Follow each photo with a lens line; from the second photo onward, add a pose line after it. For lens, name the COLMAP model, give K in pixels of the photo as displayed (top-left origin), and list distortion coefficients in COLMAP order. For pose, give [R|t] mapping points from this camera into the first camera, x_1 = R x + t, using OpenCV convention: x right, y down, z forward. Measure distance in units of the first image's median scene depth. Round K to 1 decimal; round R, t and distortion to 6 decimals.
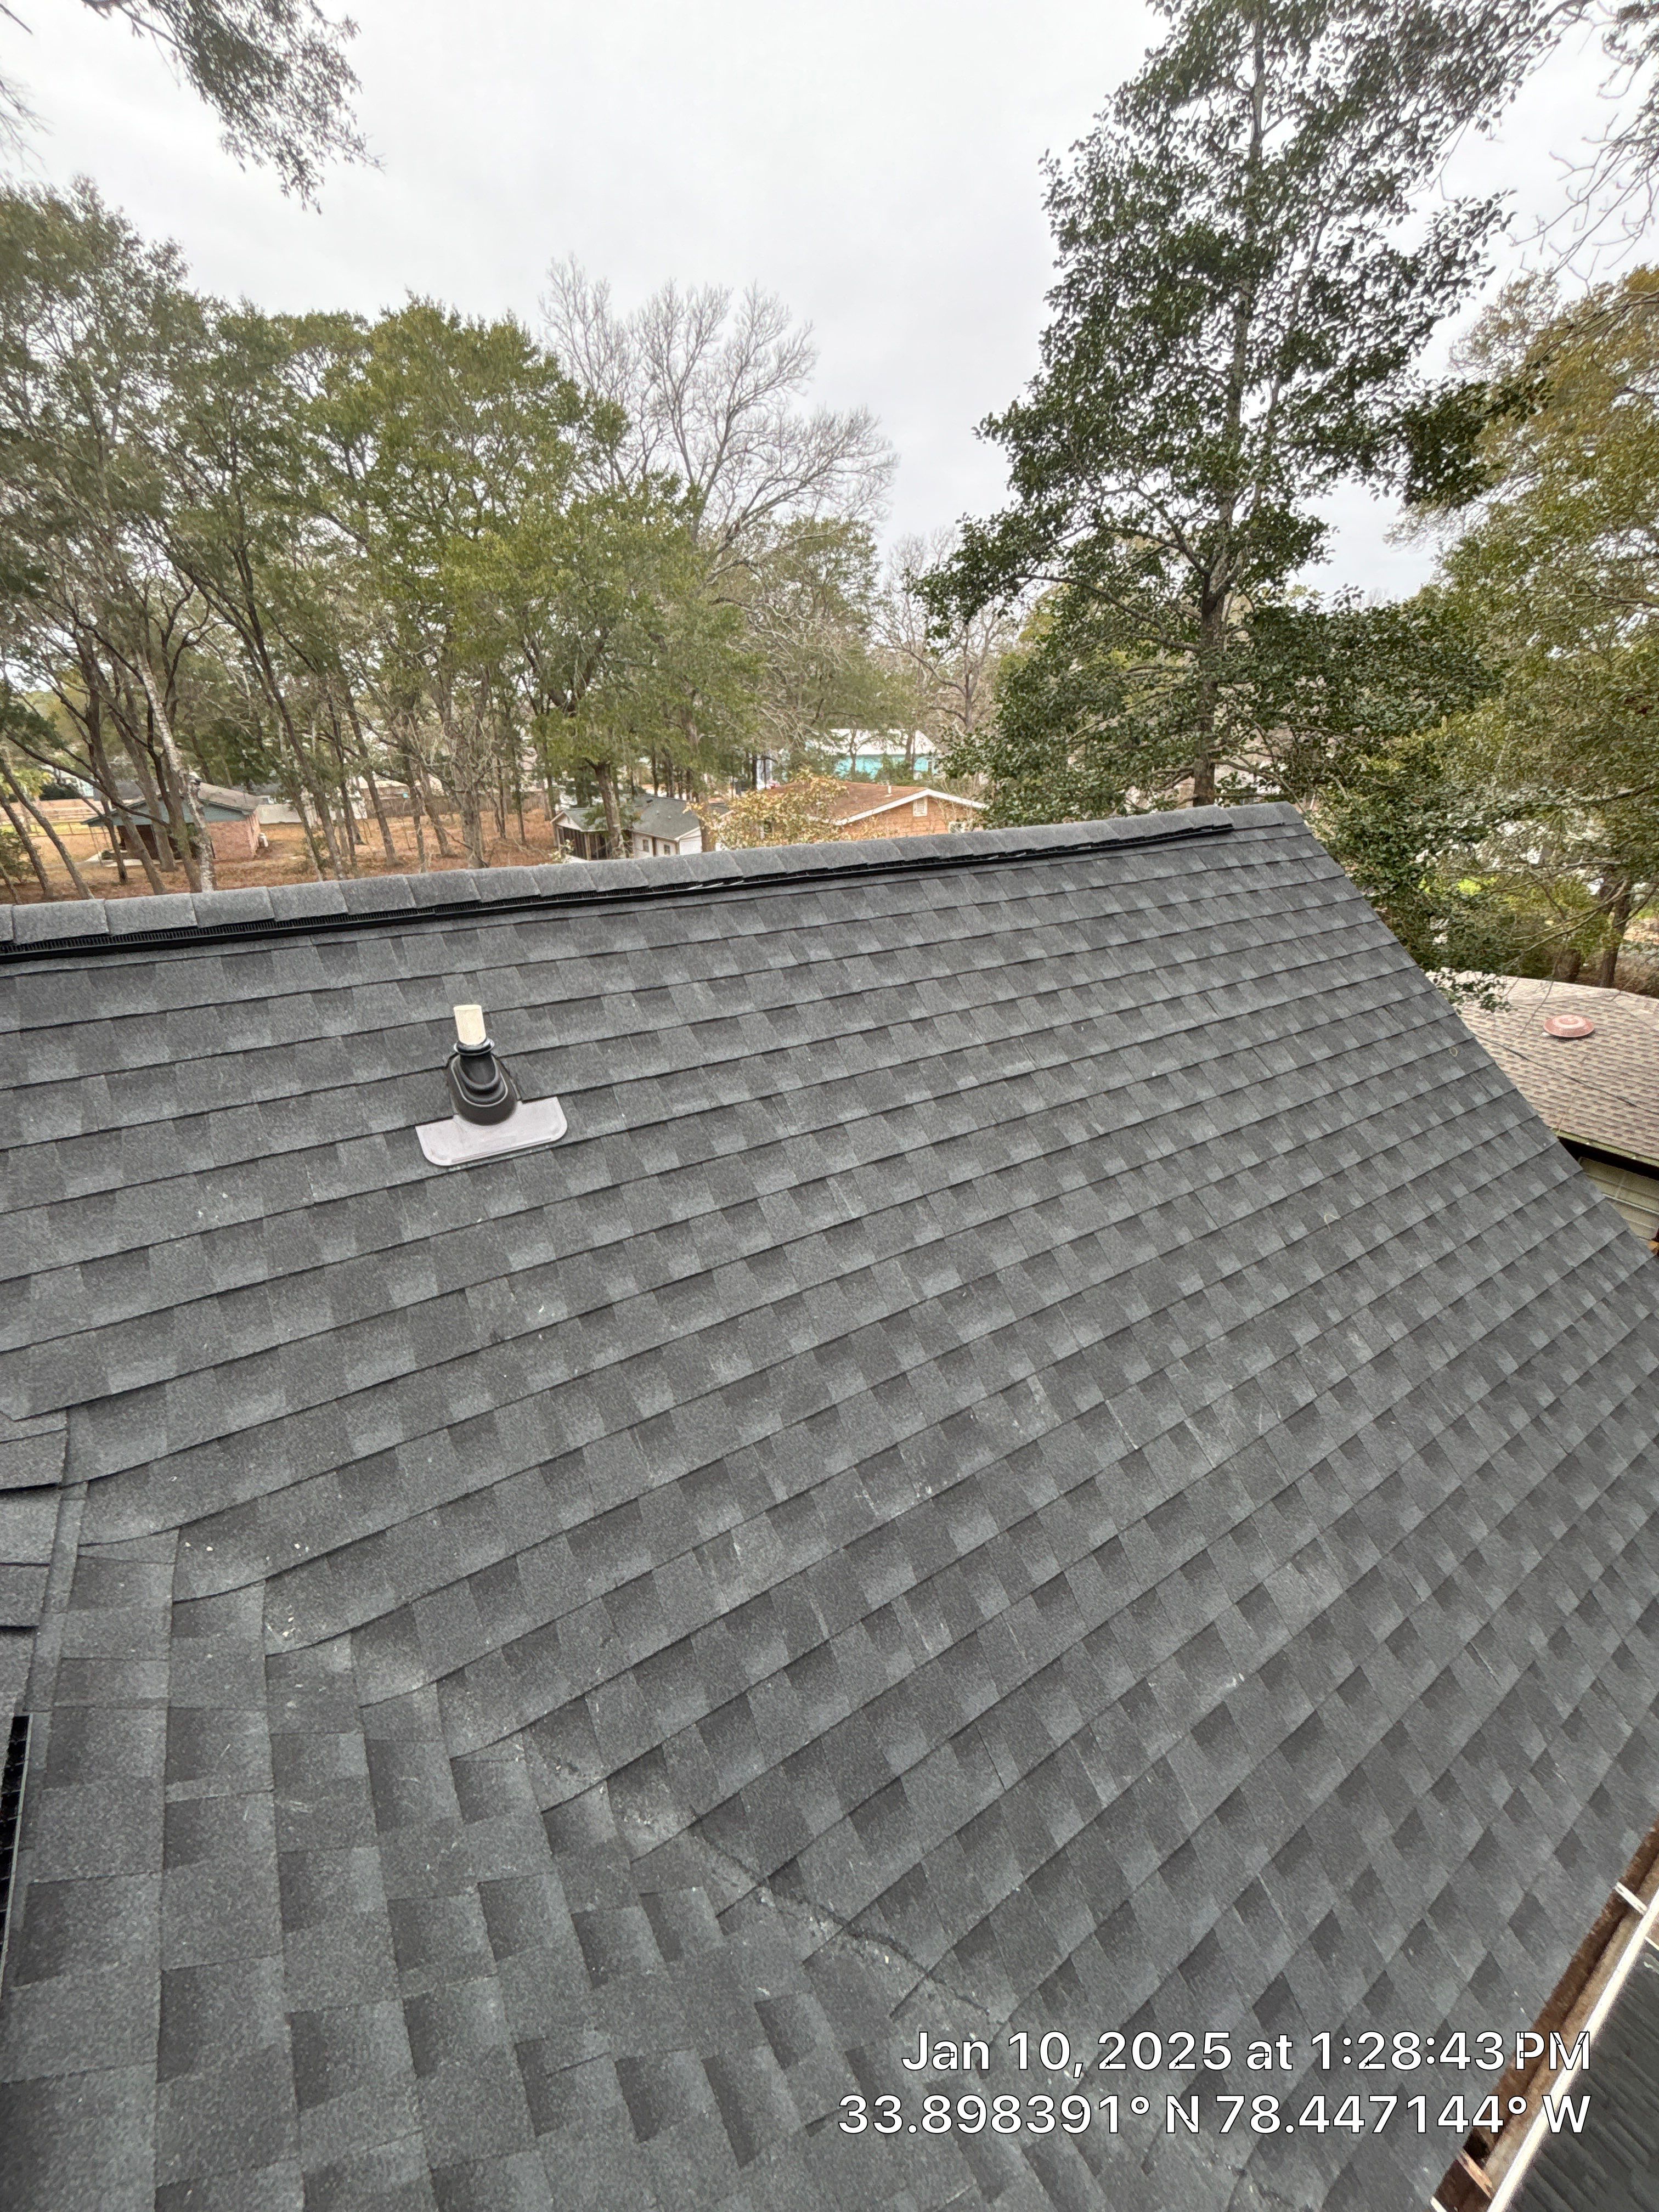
lens RADIAL K [[889.6, 0, 839.0], [0, 889.6, 1108.9], [0, 0, 1]] dist [0.000077, -0.000384]
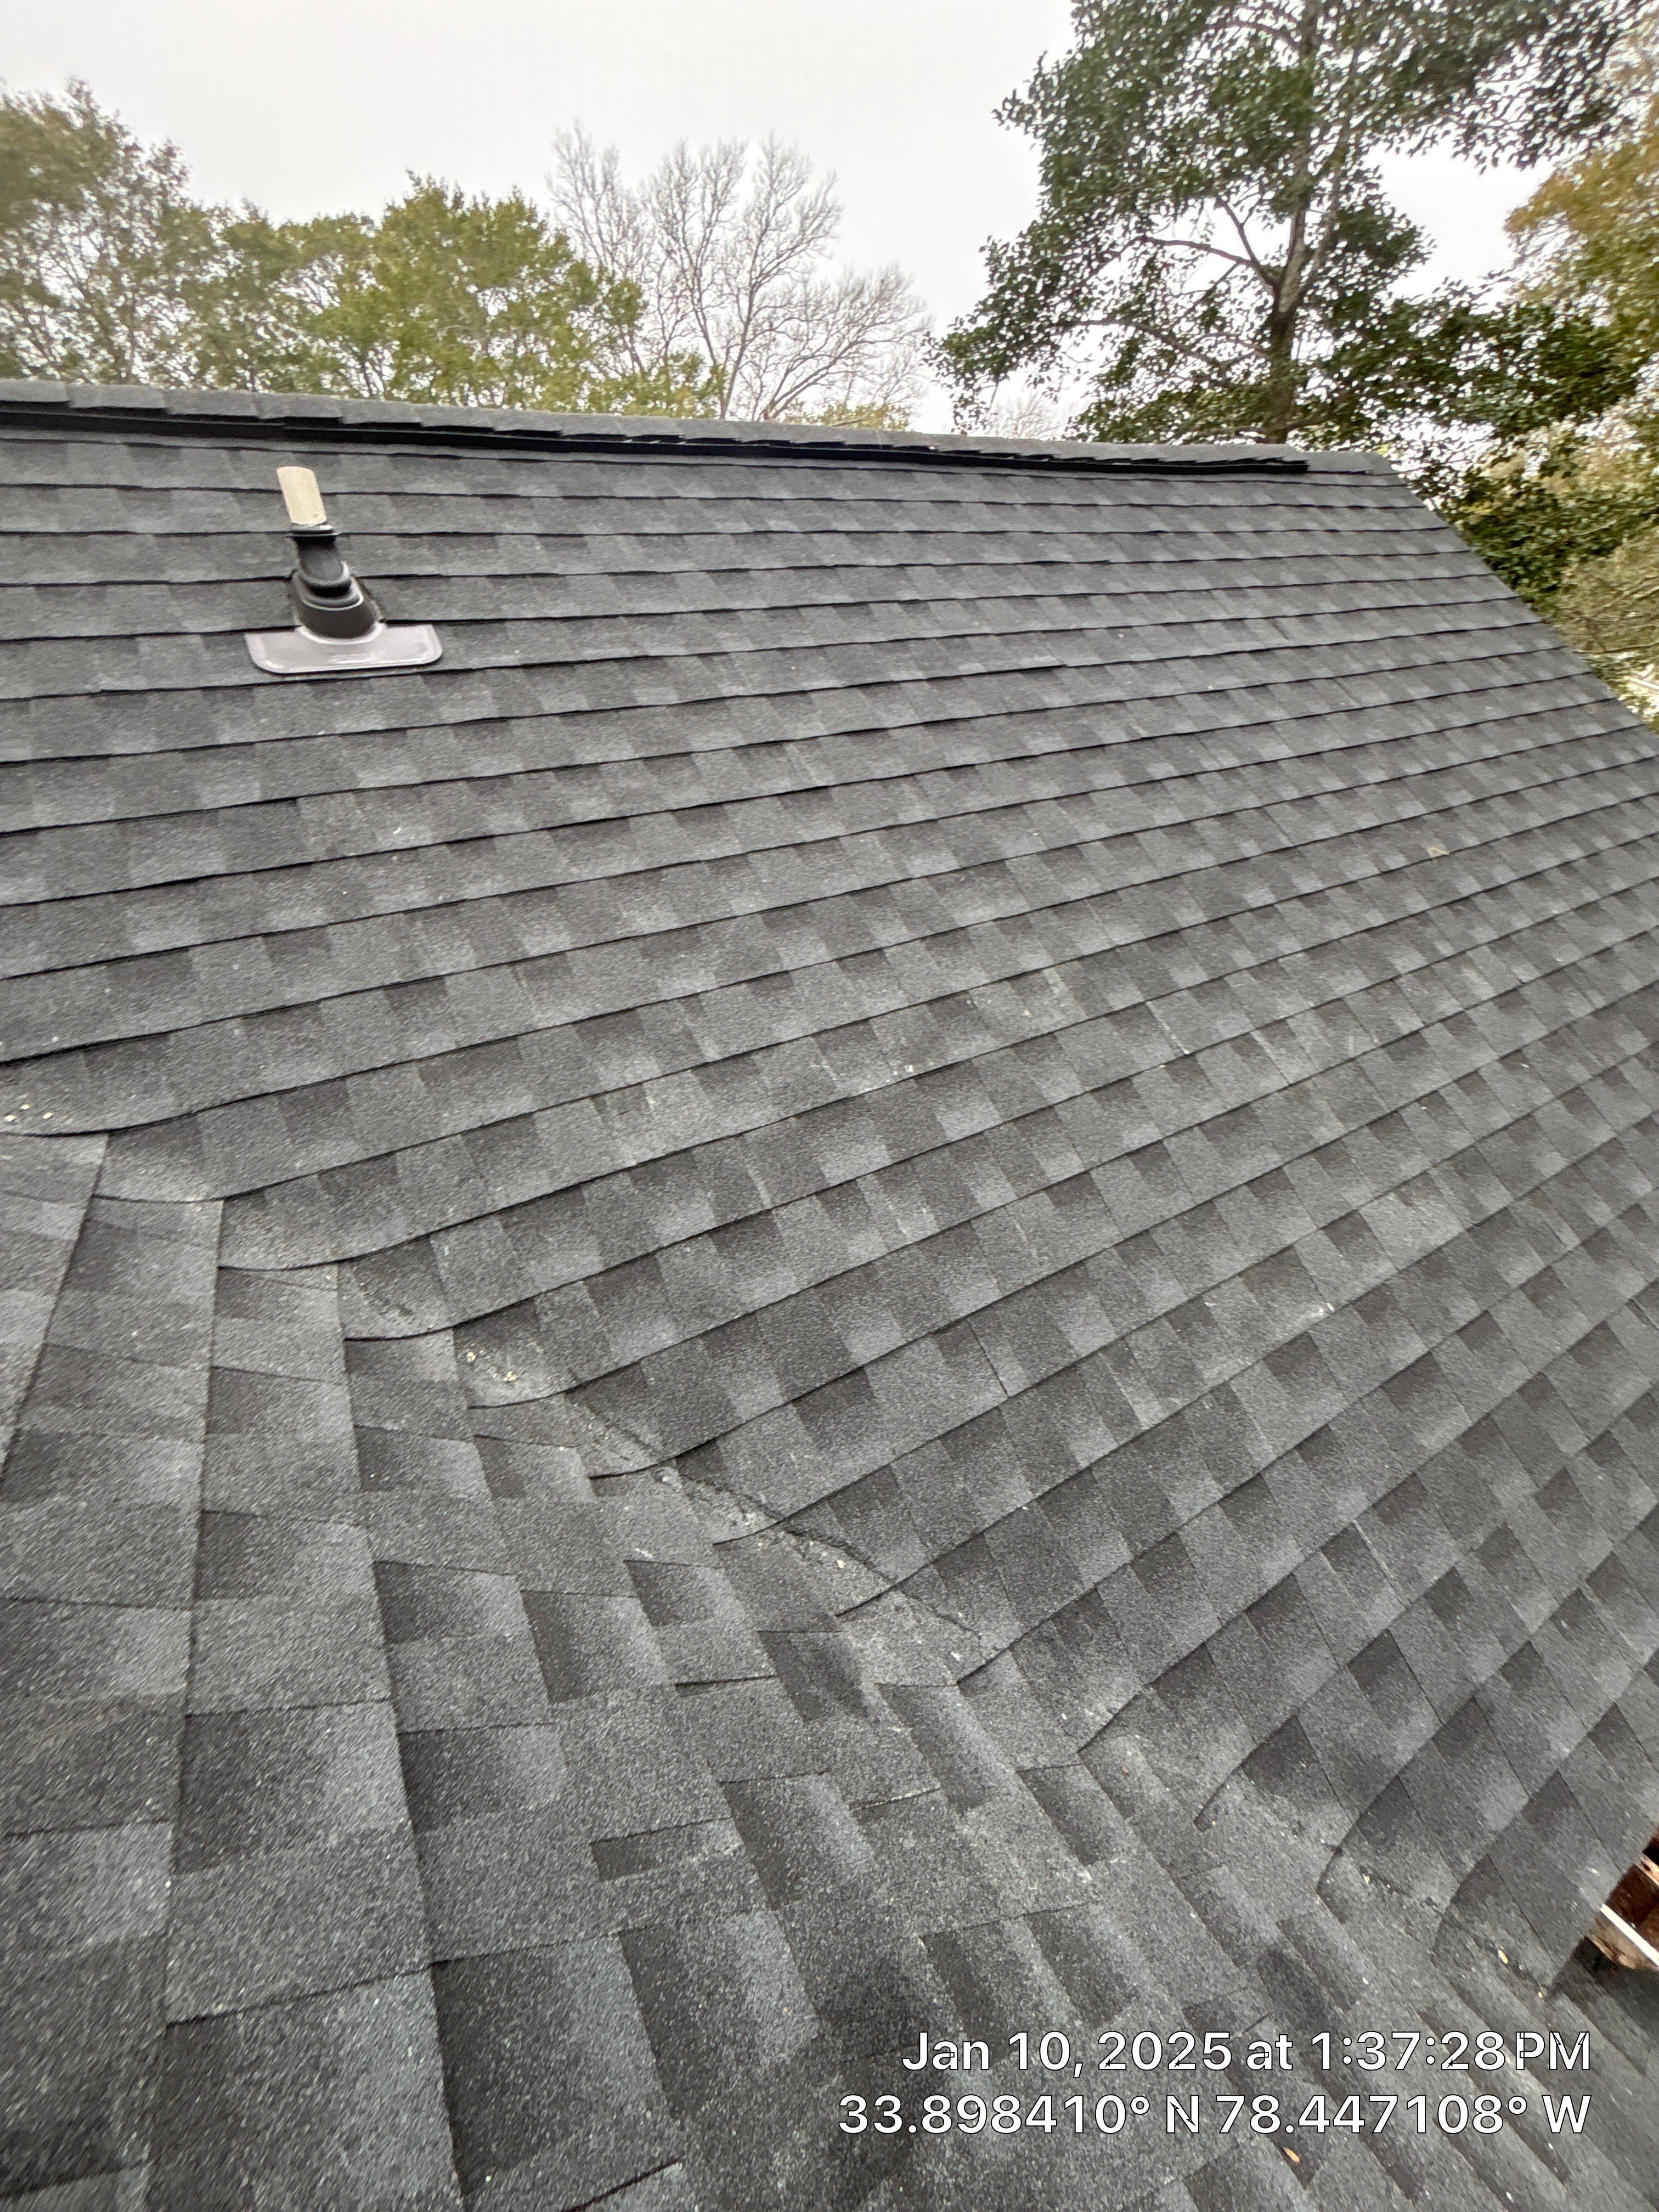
lens RADIAL K [[889.6, 0, 836.9], [0, 889.6, 1101.9], [0, 0, 1]] dist [0.000077, -0.000384]
pose [[0.996818, -0.034567, -0.071827, 0.077580], [0.039159, 0.997211, 0.063538, 0.342082], [0.069431, -0.066148, 0.995391, 0.186335]]
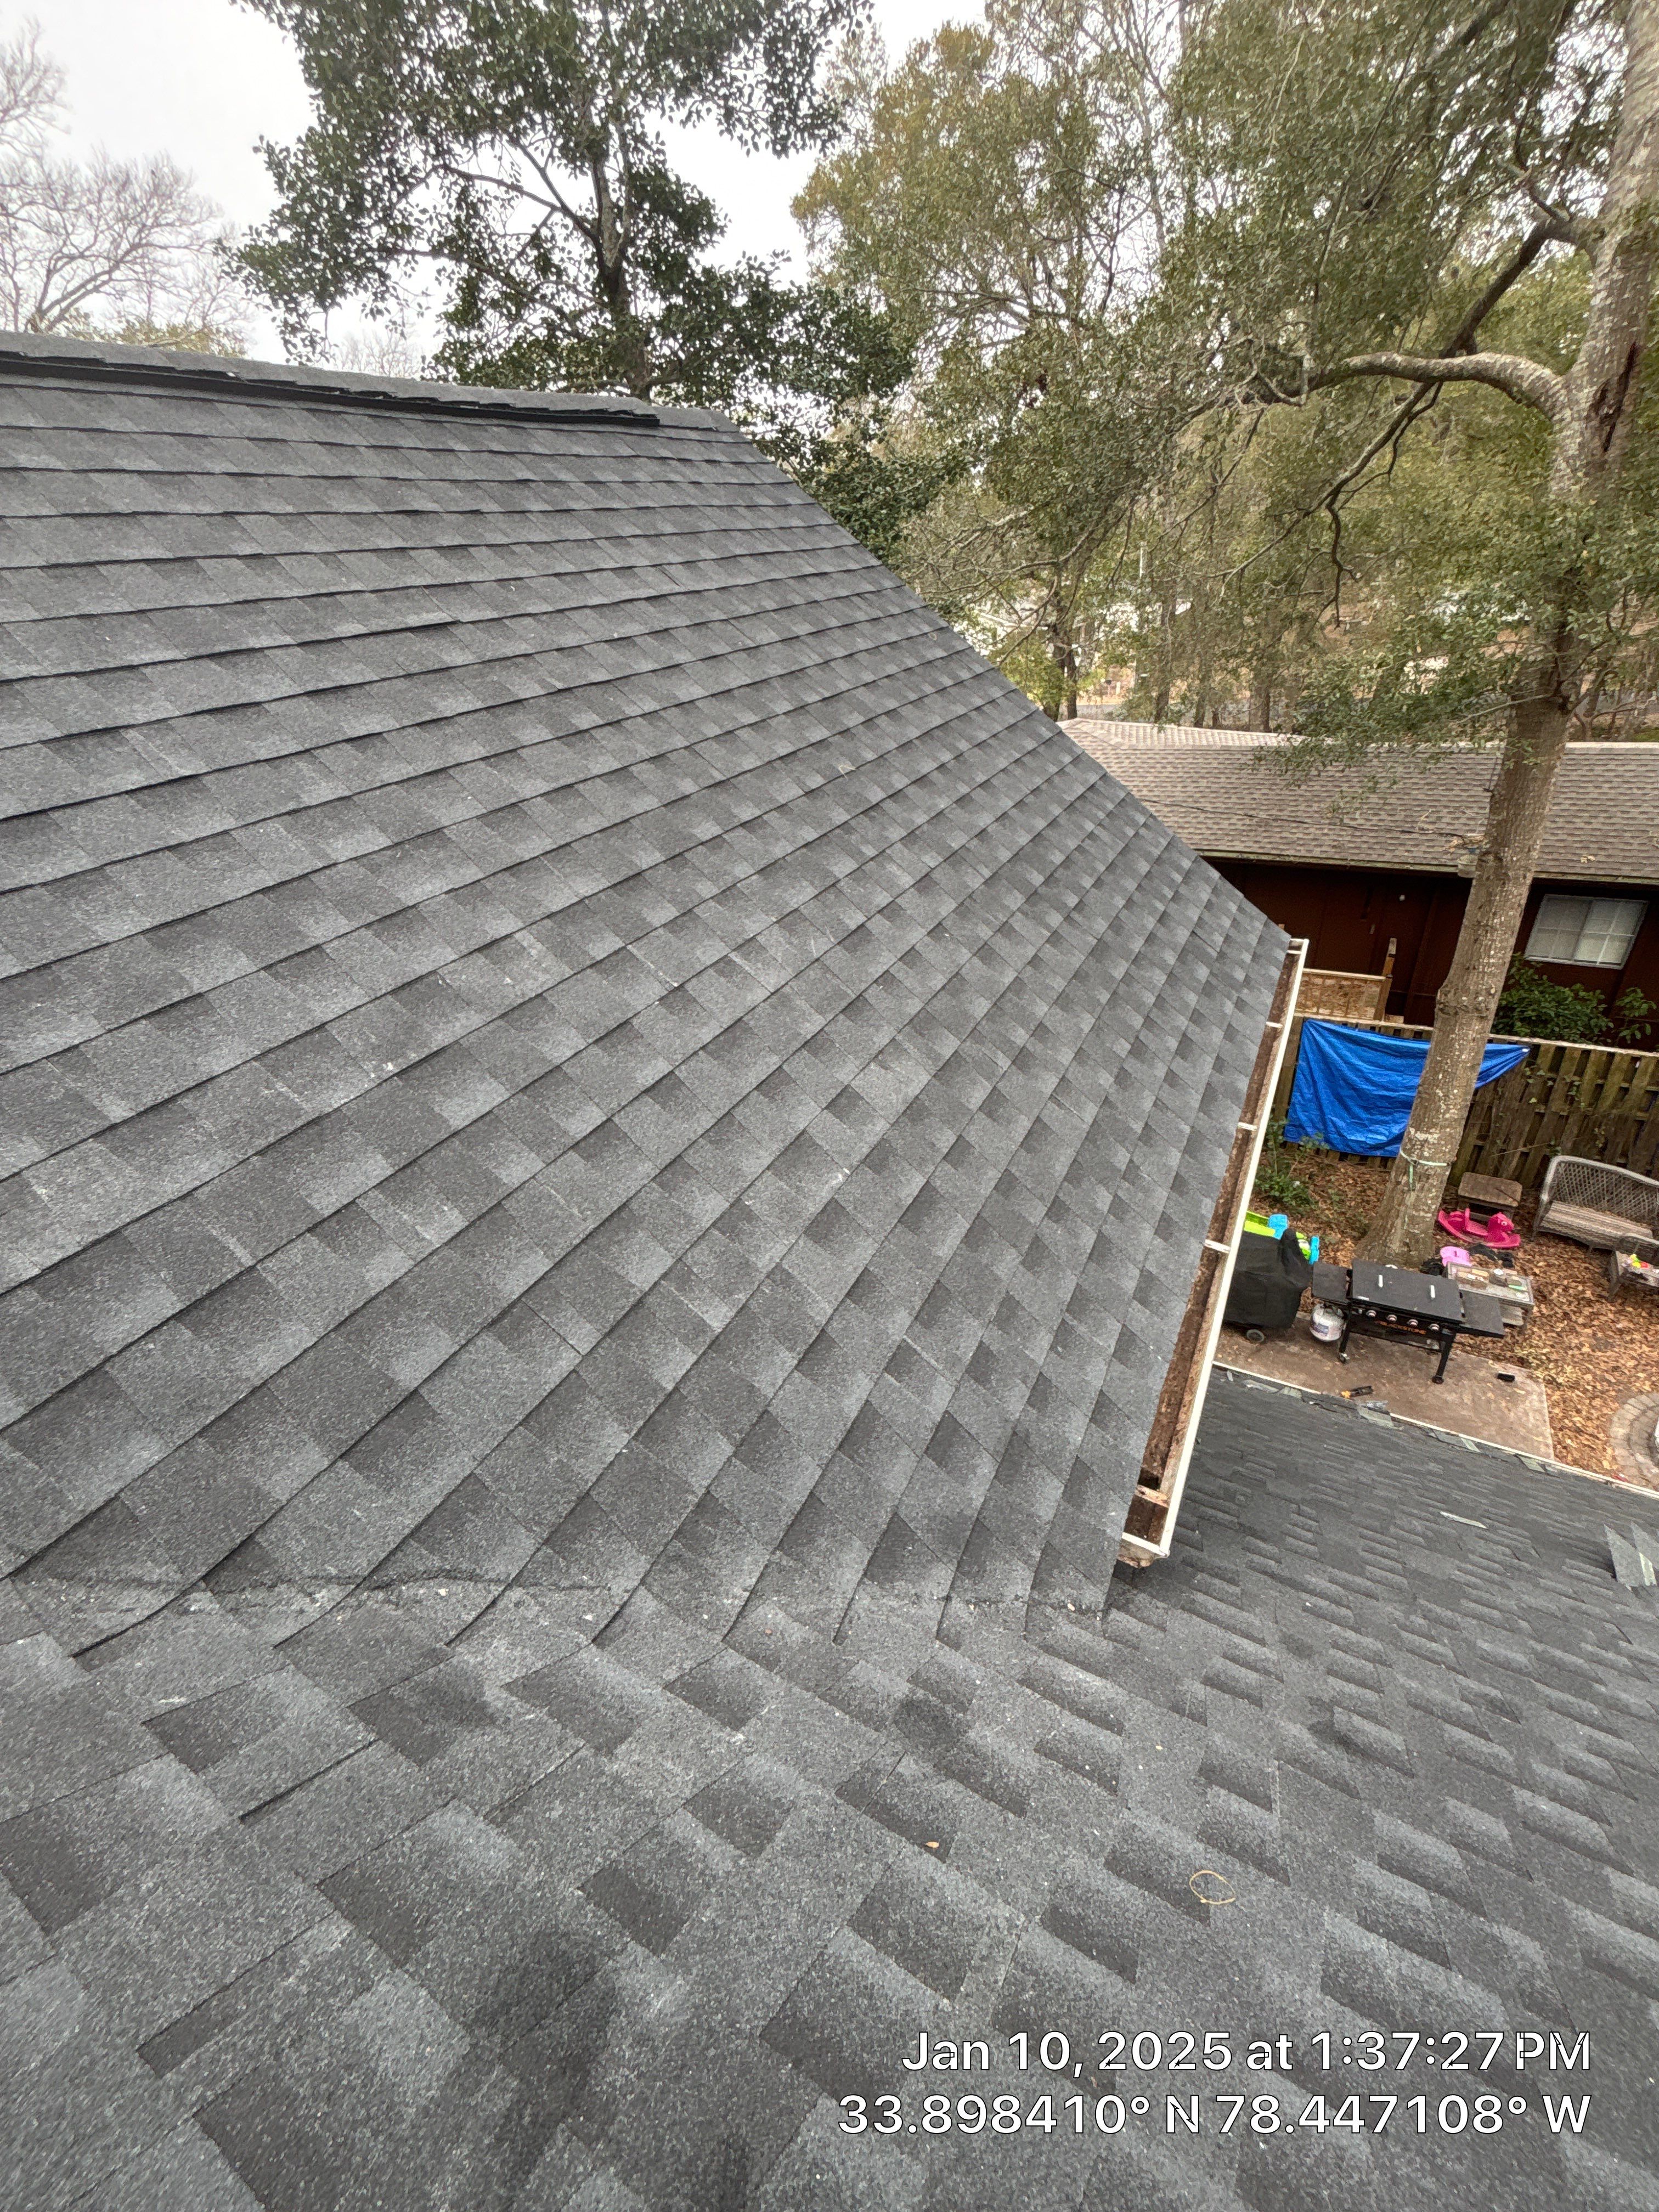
lens RADIAL K [[889.6, 0, 833.6], [0, 889.6, 1101.7], [0, 0, 1]] dist [0.000077, -0.000384]
pose [[0.880476, -0.312114, 0.356856, 0.127885], [0.267692, 0.948543, 0.169138, 0.361995], [-0.391284, -0.053395, 0.918720, 0.170161]]
